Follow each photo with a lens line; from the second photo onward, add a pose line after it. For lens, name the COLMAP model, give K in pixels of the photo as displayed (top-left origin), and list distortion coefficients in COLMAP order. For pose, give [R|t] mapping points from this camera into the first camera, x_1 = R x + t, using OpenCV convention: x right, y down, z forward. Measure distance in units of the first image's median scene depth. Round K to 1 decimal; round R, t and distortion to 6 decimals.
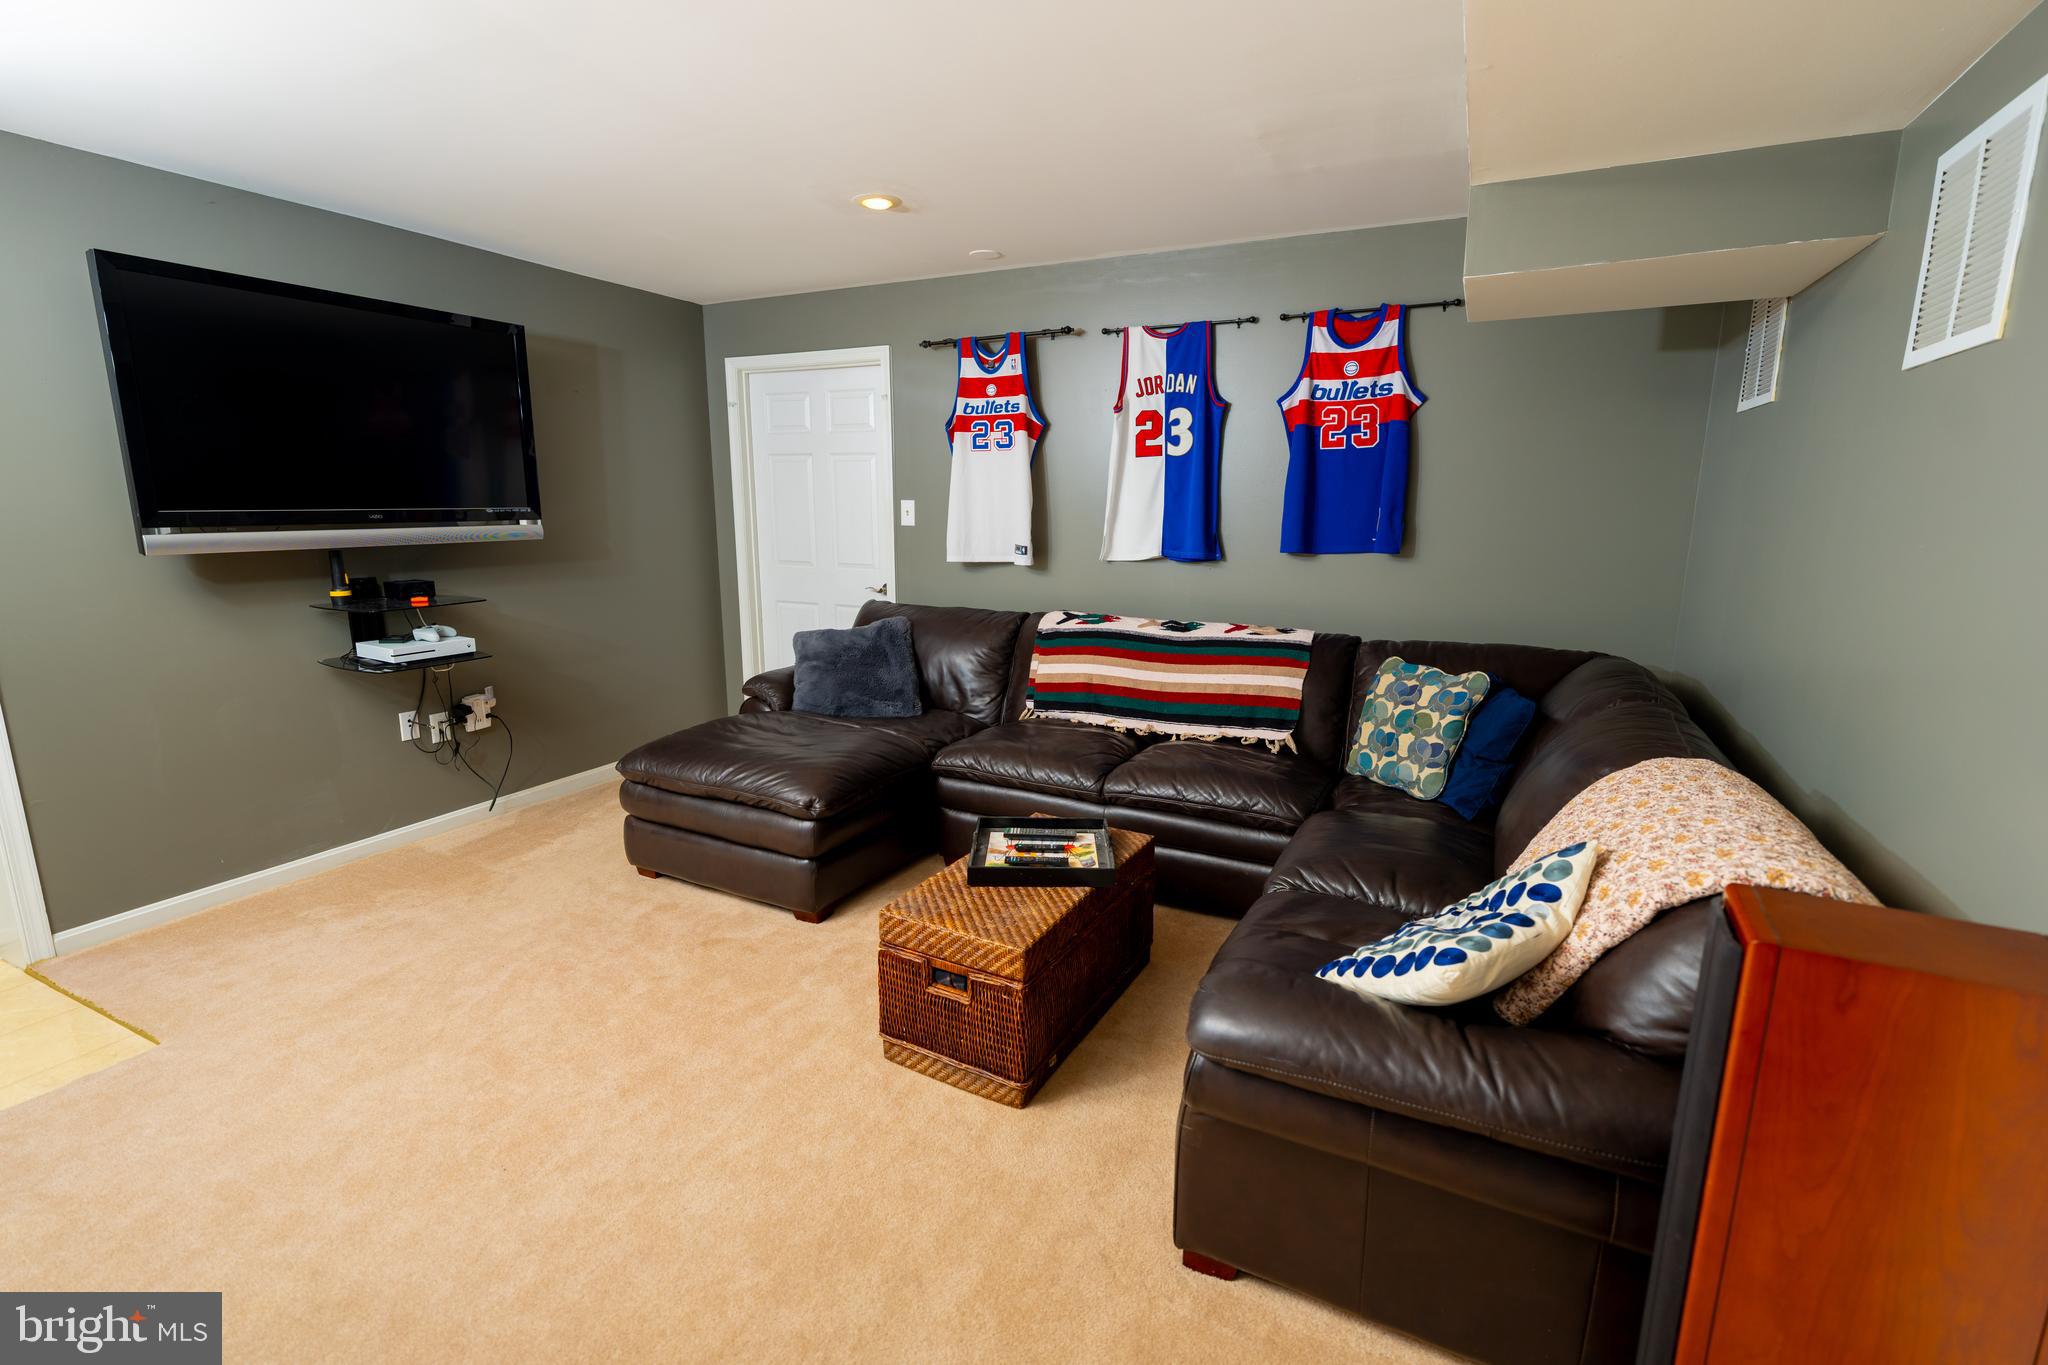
lens RADIAL K [[917.2, 0, 1037.8], [0, 917.2, 676.8], [0, 0, 1]] dist [-0.000790, -0.000142]
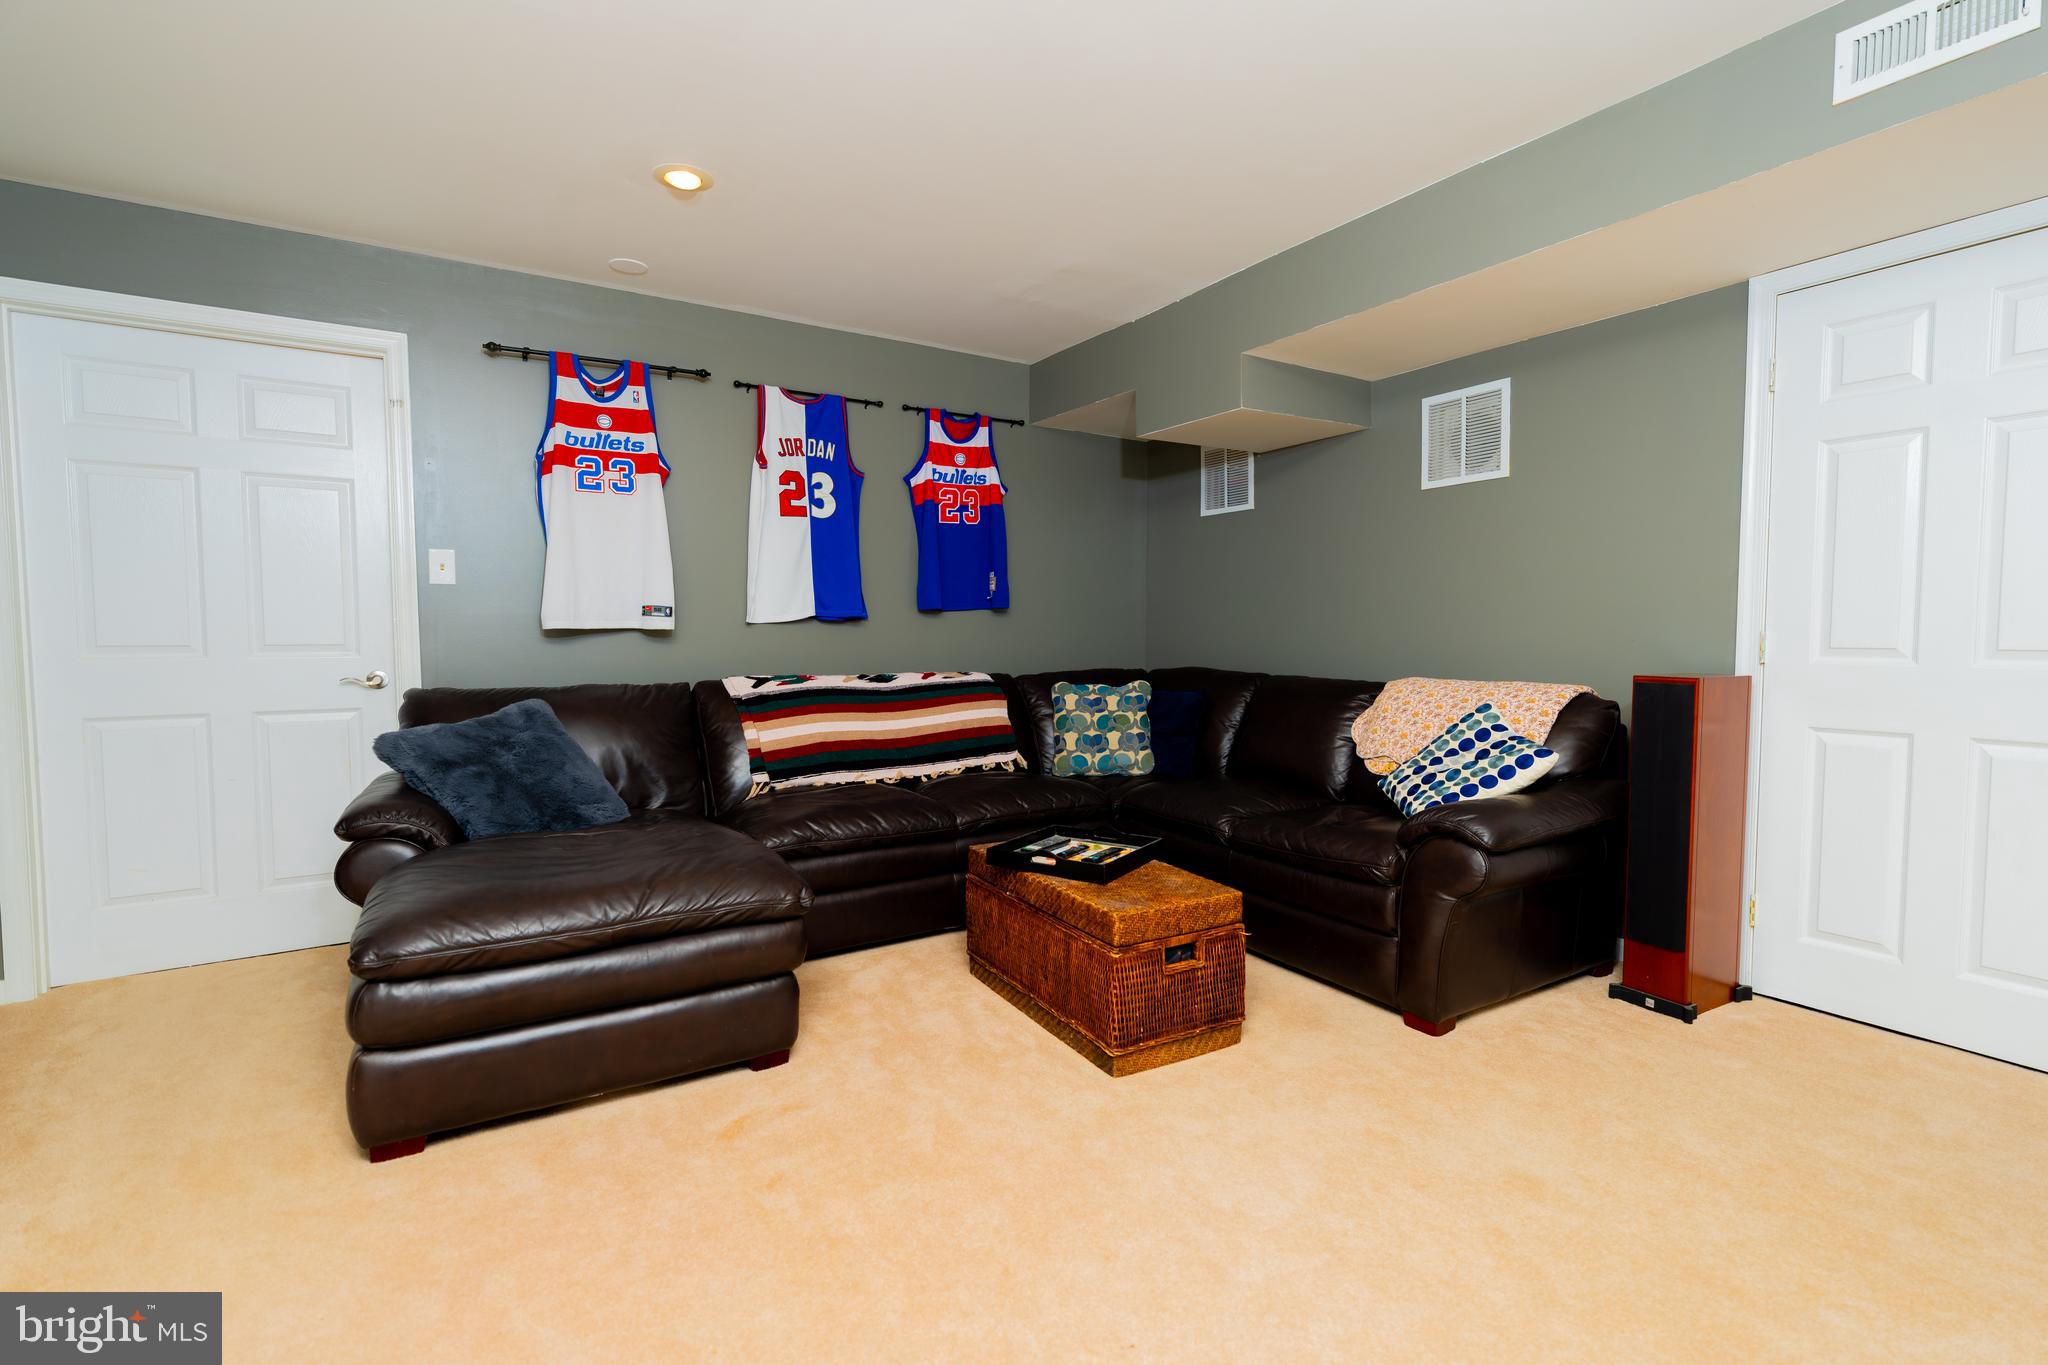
lens RADIAL K [[917.2, 0, 1037.8], [0, 917.2, 676.8], [0, 0, 1]] dist [-0.000790, -0.000142]
pose [[0.521456, -0.049582, 0.851837, -0.623128], [0.170717, 0.984188, -0.047220, 0.022367], [-0.836026, 0.170046, 0.521675, 0.309882]]
